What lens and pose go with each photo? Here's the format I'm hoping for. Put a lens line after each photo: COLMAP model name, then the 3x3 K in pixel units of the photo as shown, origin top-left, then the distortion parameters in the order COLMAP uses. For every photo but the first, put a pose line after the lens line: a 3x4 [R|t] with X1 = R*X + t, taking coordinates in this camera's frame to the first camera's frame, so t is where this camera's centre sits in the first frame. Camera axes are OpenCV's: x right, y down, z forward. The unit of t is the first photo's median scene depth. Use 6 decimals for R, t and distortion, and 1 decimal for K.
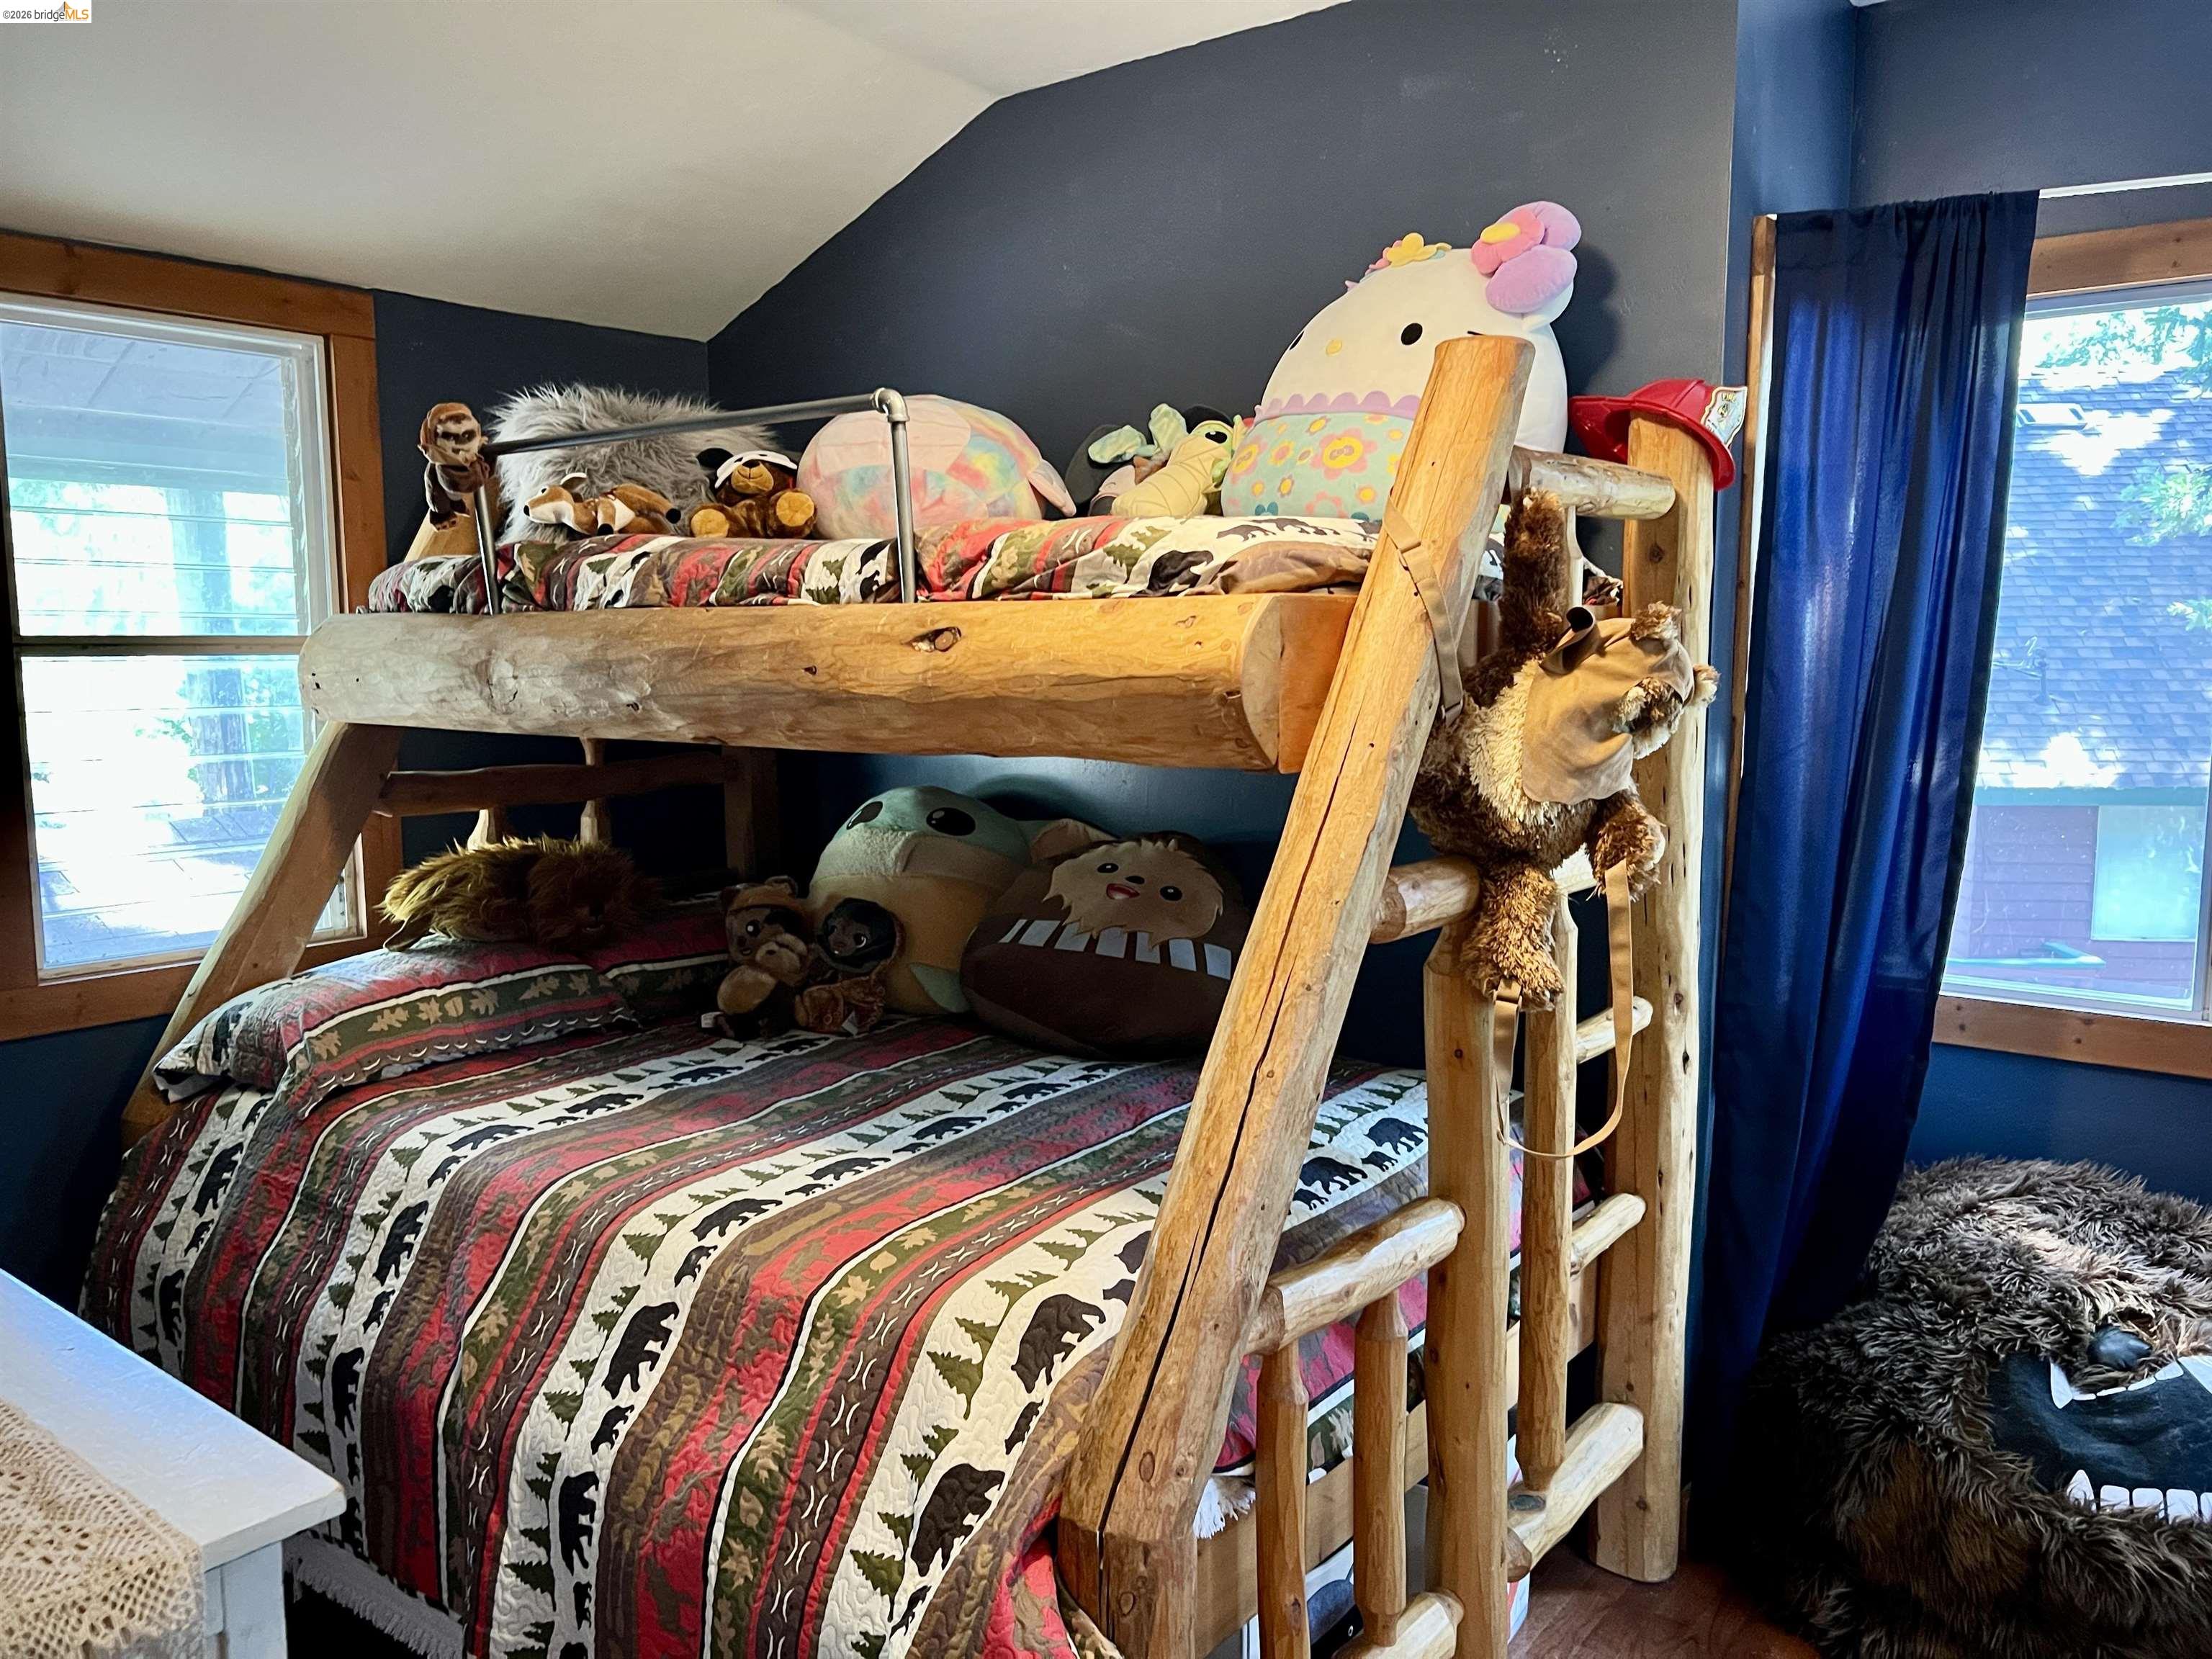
lens RADIAL K [[1668.2, 0, 1231.8], [0, 1668.2, 835.1], [0, 0, 1]] dist [0.113676, -0.136805]
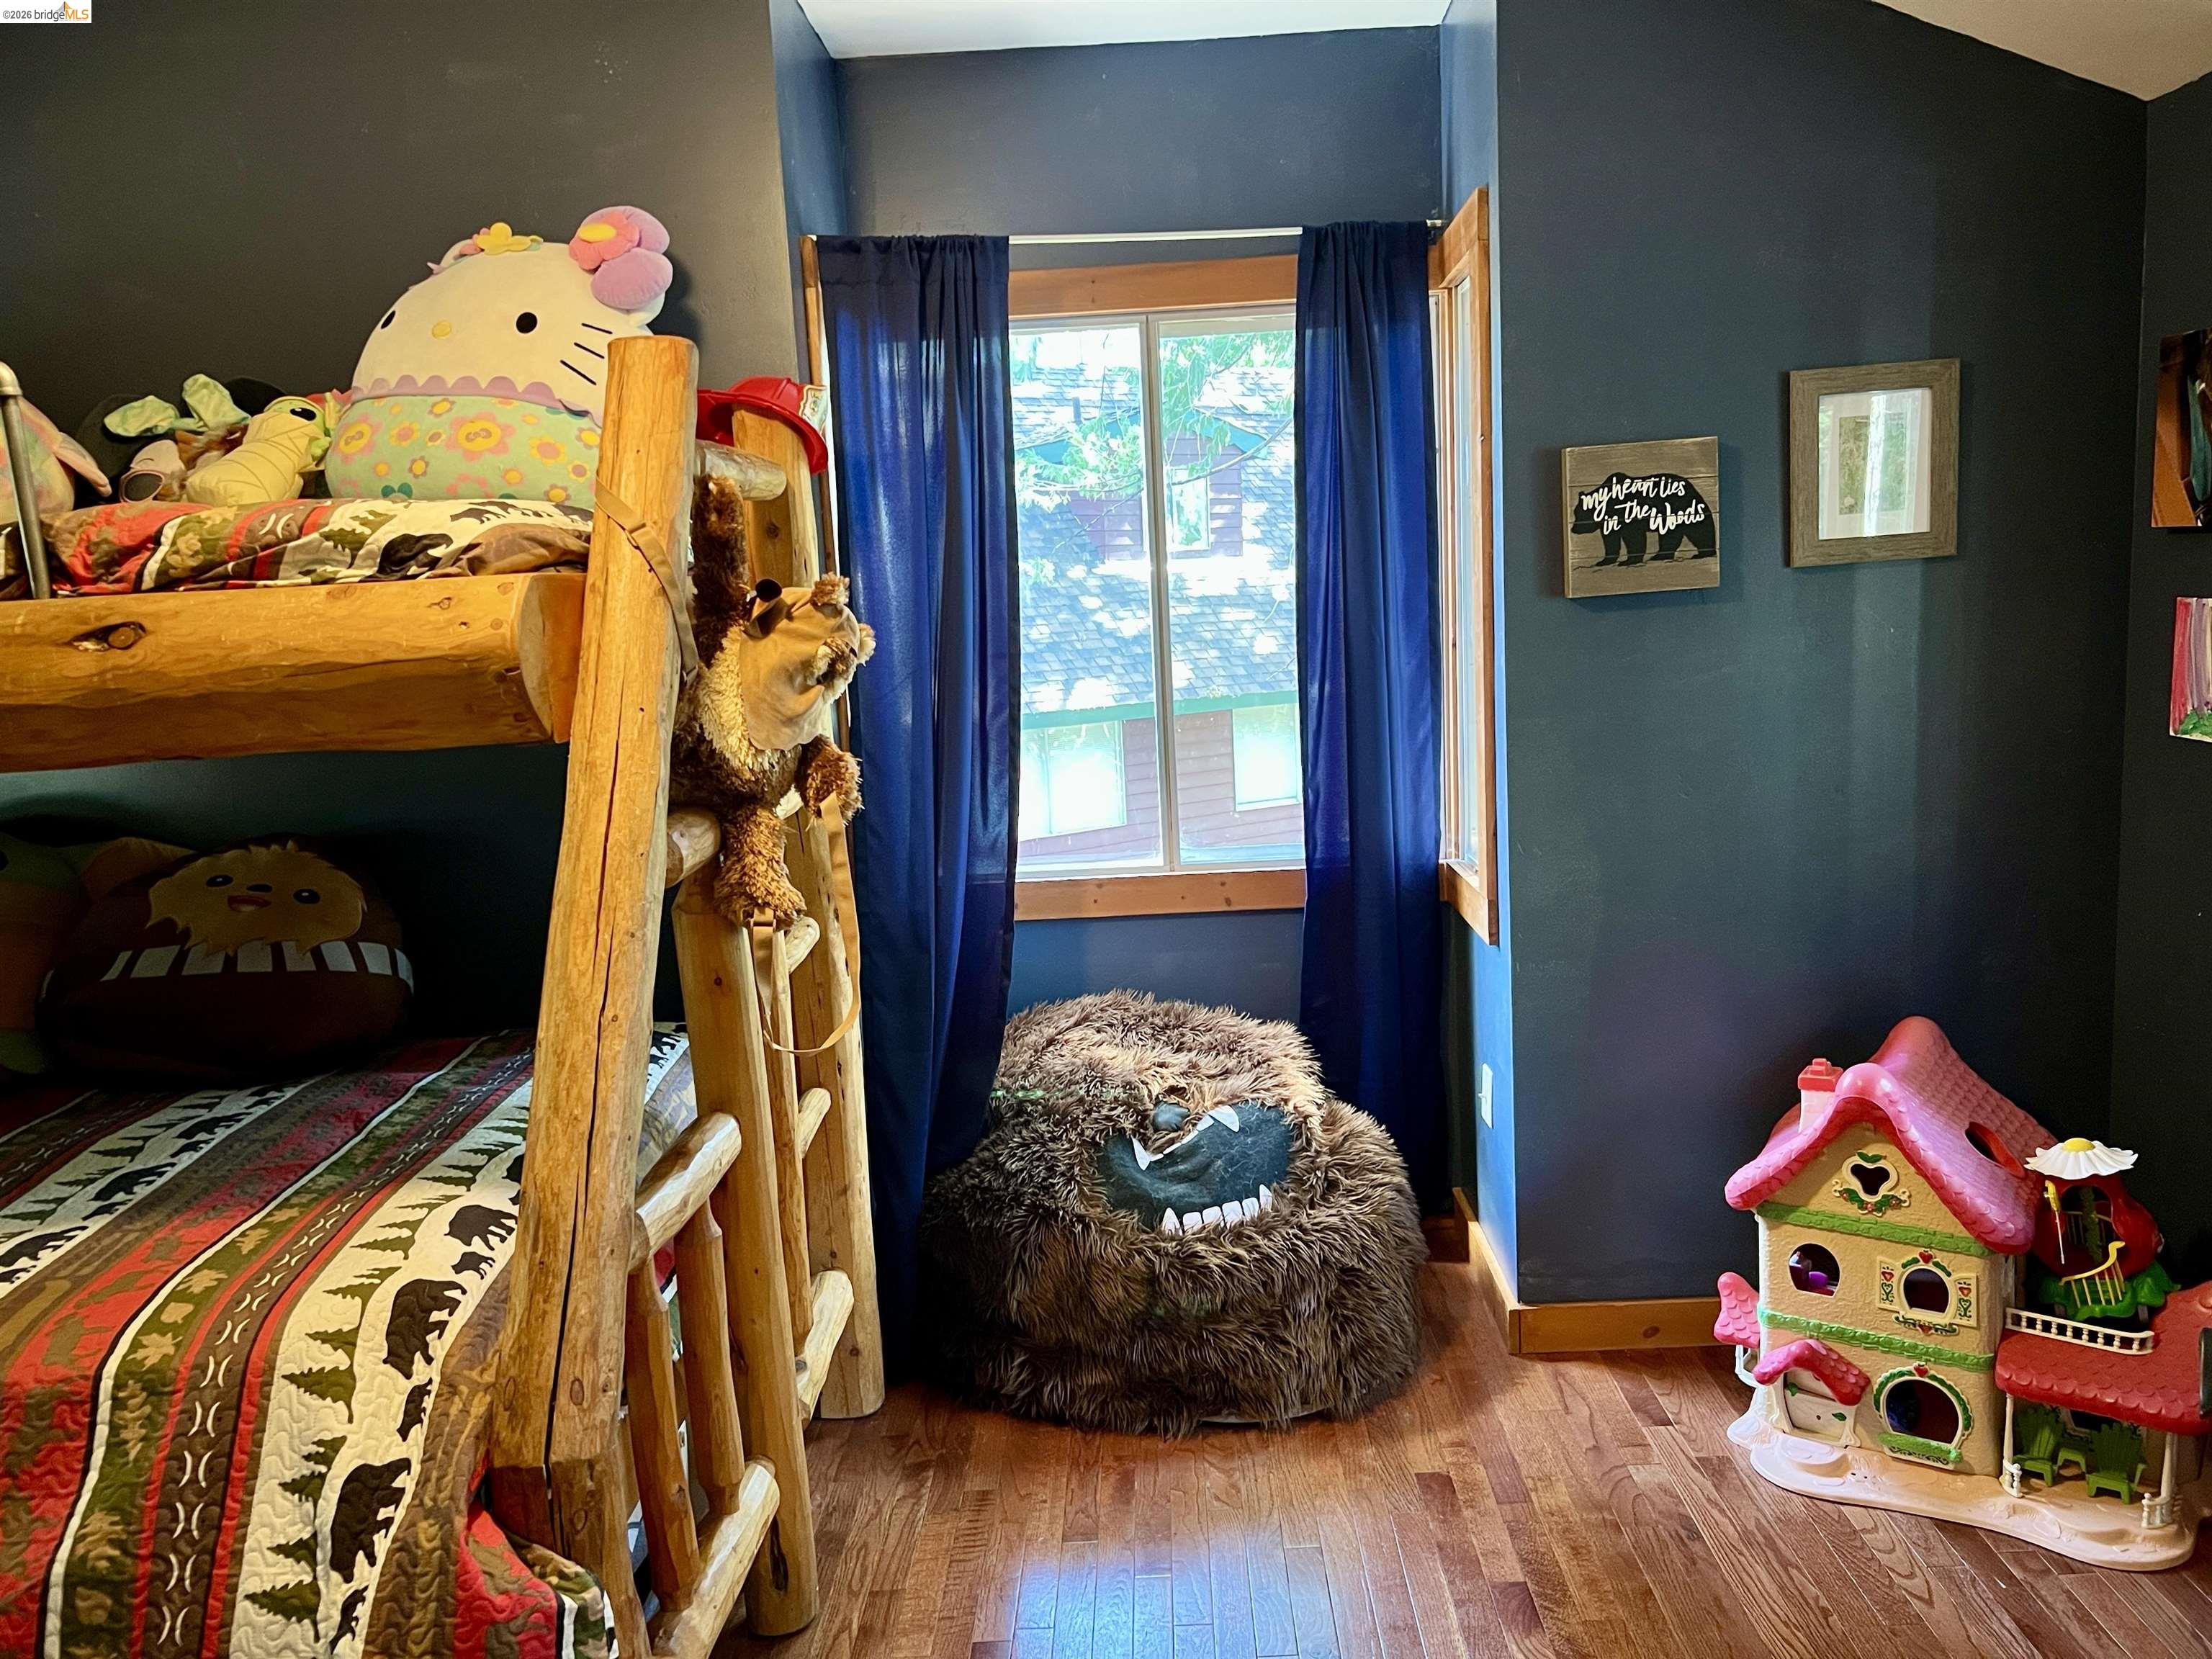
lens RADIAL K [[1689.7, 0, 1107.2], [0, 1689.7, 830.6], [0, 0, 1]] dist [0.159695, -0.118537]
pose [[0.808734, -0.128291, 0.574013, -0.289254], [0.123330, 0.991215, 0.047773, 0.008060], [-0.575099, 0.032157, 0.817451, -0.081267]]
